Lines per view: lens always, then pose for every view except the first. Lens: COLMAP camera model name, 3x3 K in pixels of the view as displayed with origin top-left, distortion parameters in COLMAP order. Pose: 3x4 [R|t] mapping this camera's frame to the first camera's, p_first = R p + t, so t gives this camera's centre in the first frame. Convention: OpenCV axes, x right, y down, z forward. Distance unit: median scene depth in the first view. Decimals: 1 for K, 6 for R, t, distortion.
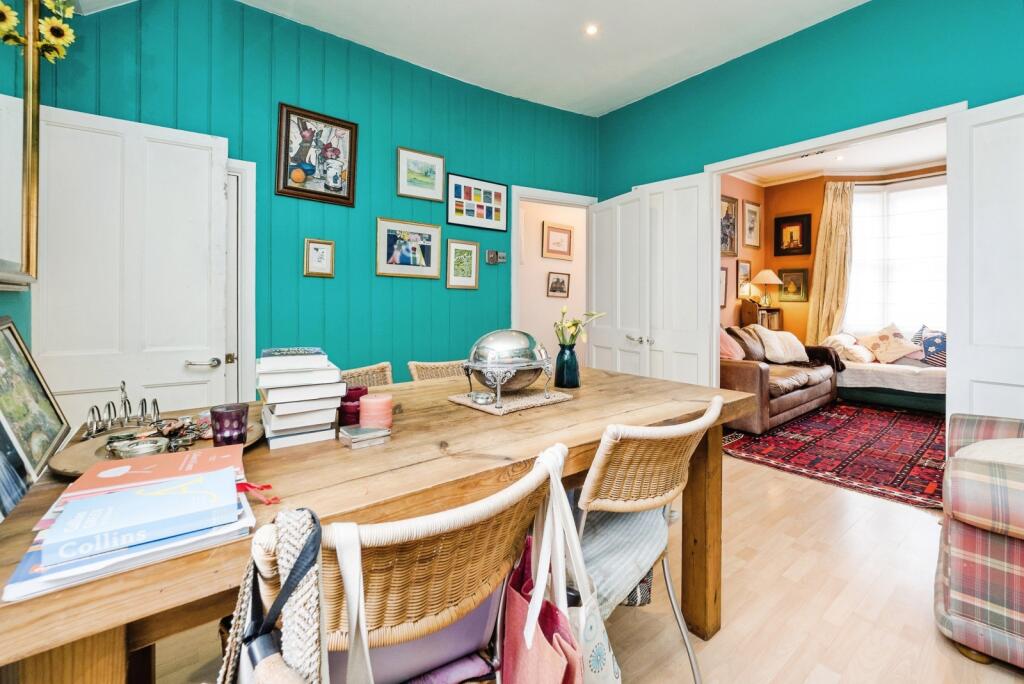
lens RADIAL K [[447.7, 0, 517.0], [0, 447.7, 313.2], [0, 0, 1]] dist [-0.001812, -0.000315]
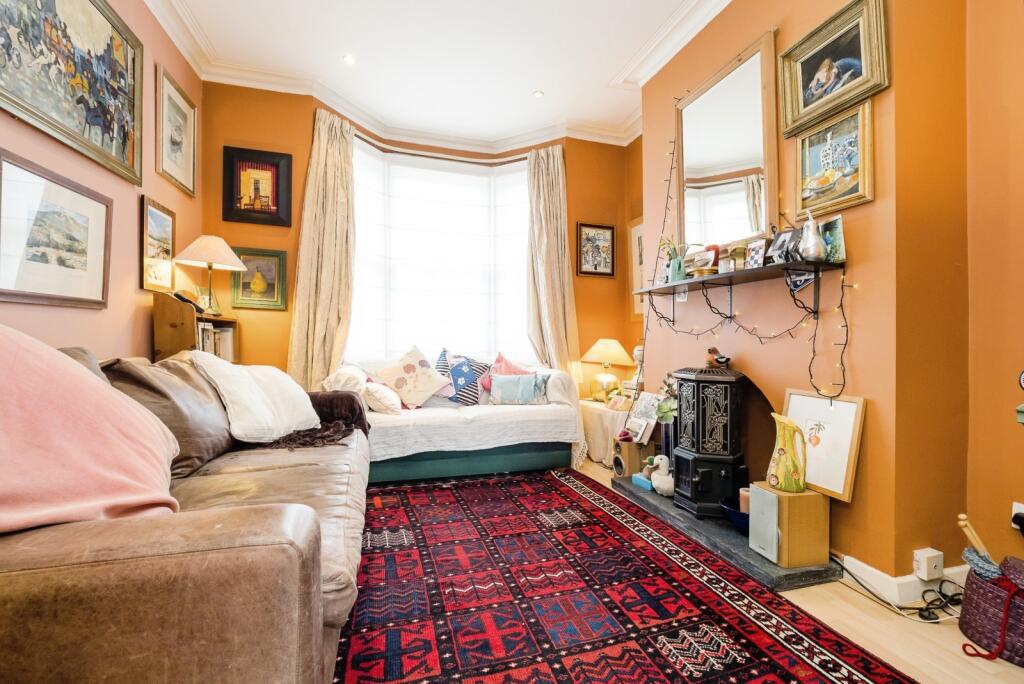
lens RADIAL K [[443.4, 0, 516.6], [0, 443.4, 345.7], [0, 0, 1]] dist [-0.000884, -0.000482]
pose [[0.386749, -0.002726, 0.922181, 0.257703], [0.003402, 0.999993, 0.001529, 0.019308], [-0.922179, 0.002545, 0.386755, 0.539719]]
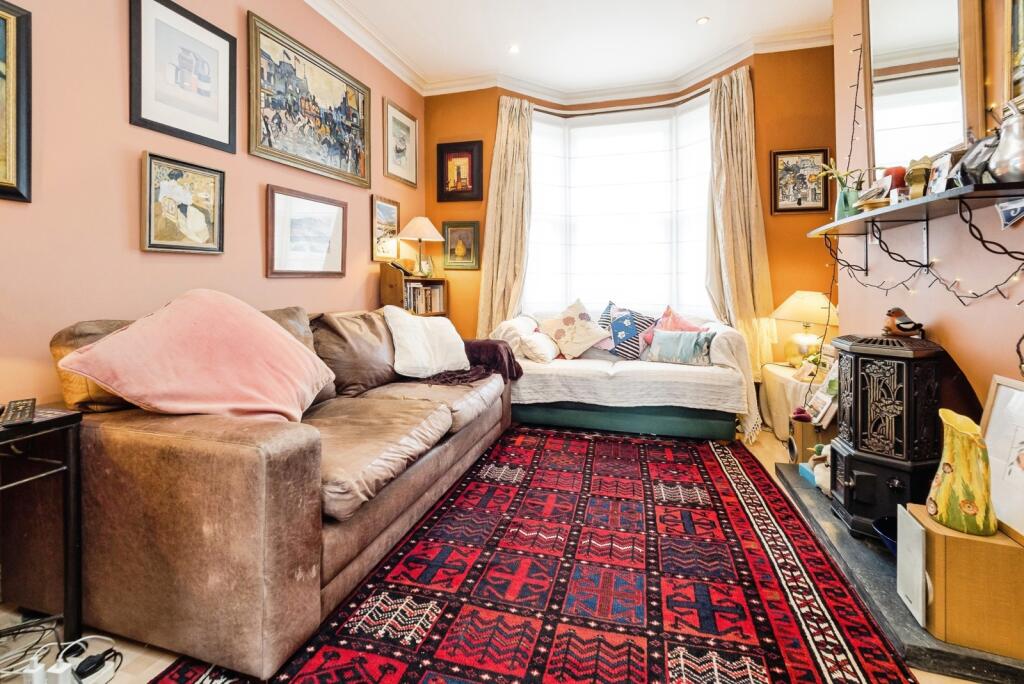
lens RADIAL K [[445.0, 0, 520.4], [0, 445.0, 290.6], [0, 0, 1]] dist [-0.000360, -0.000457]
pose [[0.823744, -0.005828, 0.566931, 0.331346], [0.009470, 0.999949, -0.003481, 0.009026], [-0.566882, 0.008236, 0.823758, 0.425893]]
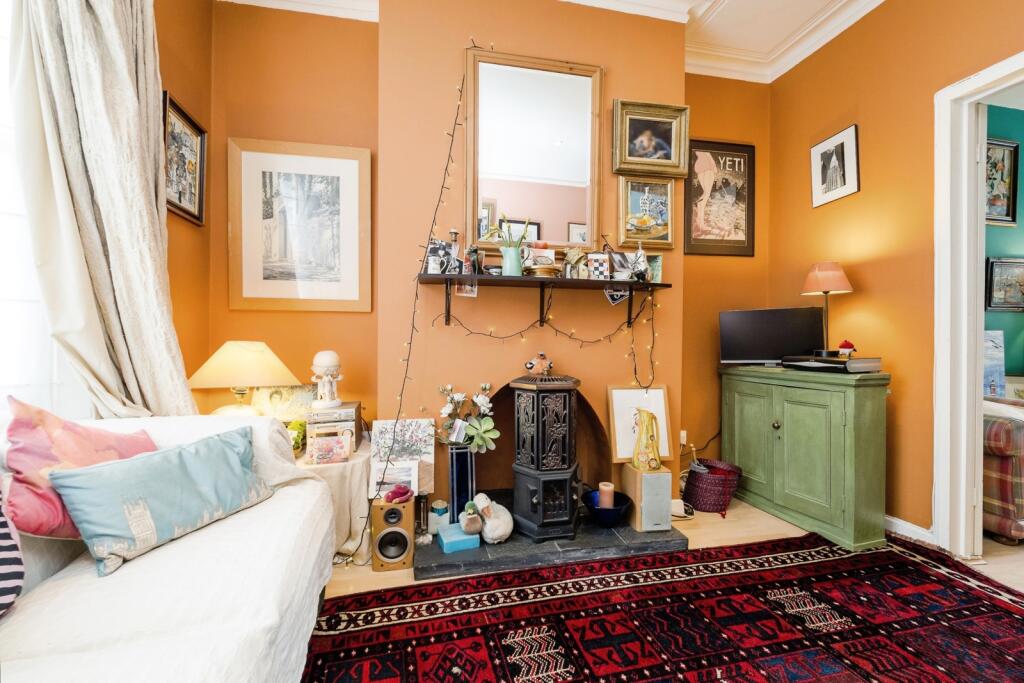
lens RADIAL K [[446.2, 0, 513.5], [0, 446.2, 328.4], [0, 0, 1]] dist [-0.001623, -0.000422]
pose [[-0.890220, -0.002770, 0.455522, 0.555039], [0.002321, 0.999941, 0.010616, -0.003364], [-0.455524, 0.010508, -0.890161, 0.886286]]
